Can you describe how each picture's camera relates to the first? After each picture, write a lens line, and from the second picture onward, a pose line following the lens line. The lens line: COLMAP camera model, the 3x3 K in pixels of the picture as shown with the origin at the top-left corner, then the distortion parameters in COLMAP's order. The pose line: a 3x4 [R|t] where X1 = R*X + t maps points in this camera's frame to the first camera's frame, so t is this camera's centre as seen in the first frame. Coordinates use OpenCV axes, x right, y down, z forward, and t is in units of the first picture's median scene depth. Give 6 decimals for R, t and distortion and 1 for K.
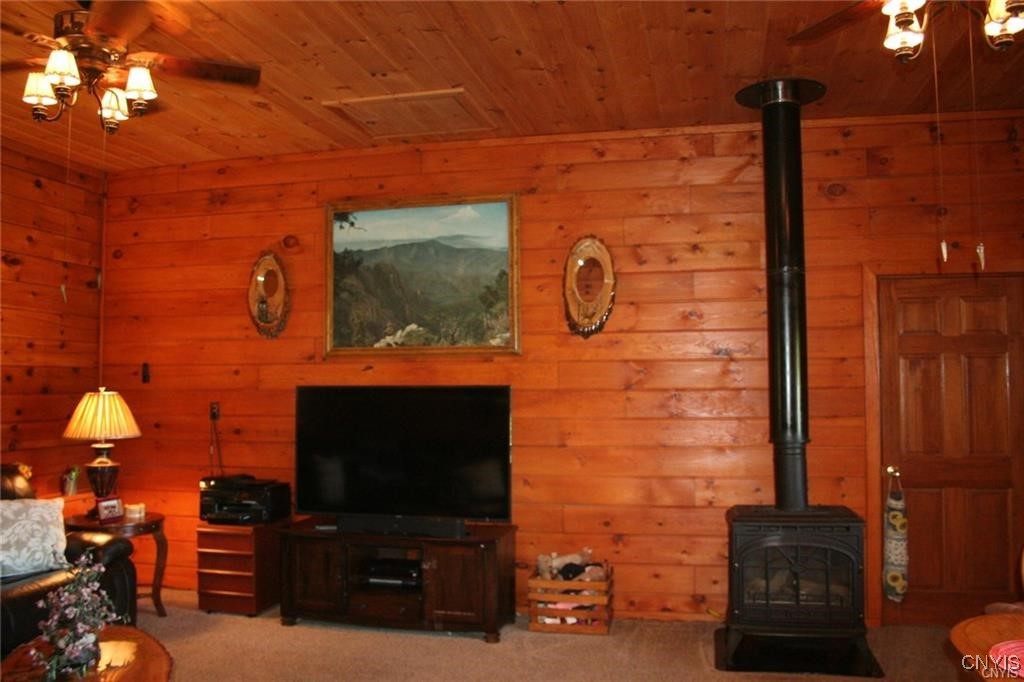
lens RADIAL K [[865.6, 0, 512.0], [0, 865.6, 341.0], [0, 0, 1]] dist [-0.054551, -0.001513]
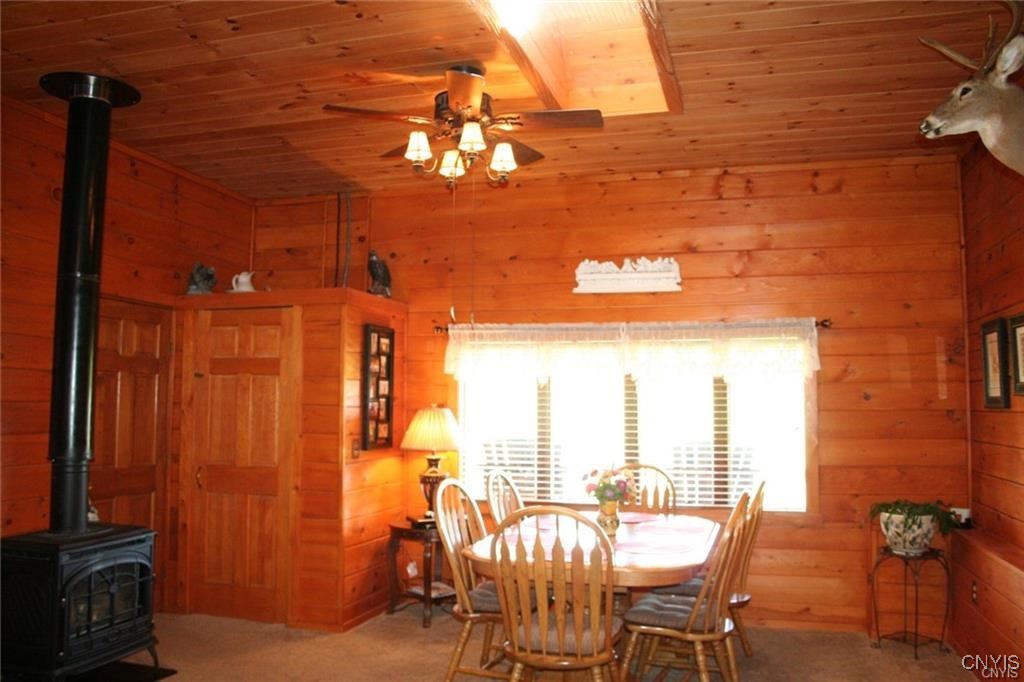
lens RADIAL K [[865.6, 0, 512.0], [0, 865.6, 341.0], [0, 0, 1]] dist [-0.054551, -0.001513]
pose [[0.056177, 0.085719, 0.994734, -0.551422], [-0.060630, 0.994762, -0.082298, 0.035907], [-0.996578, -0.055687, 0.061080, 0.457051]]
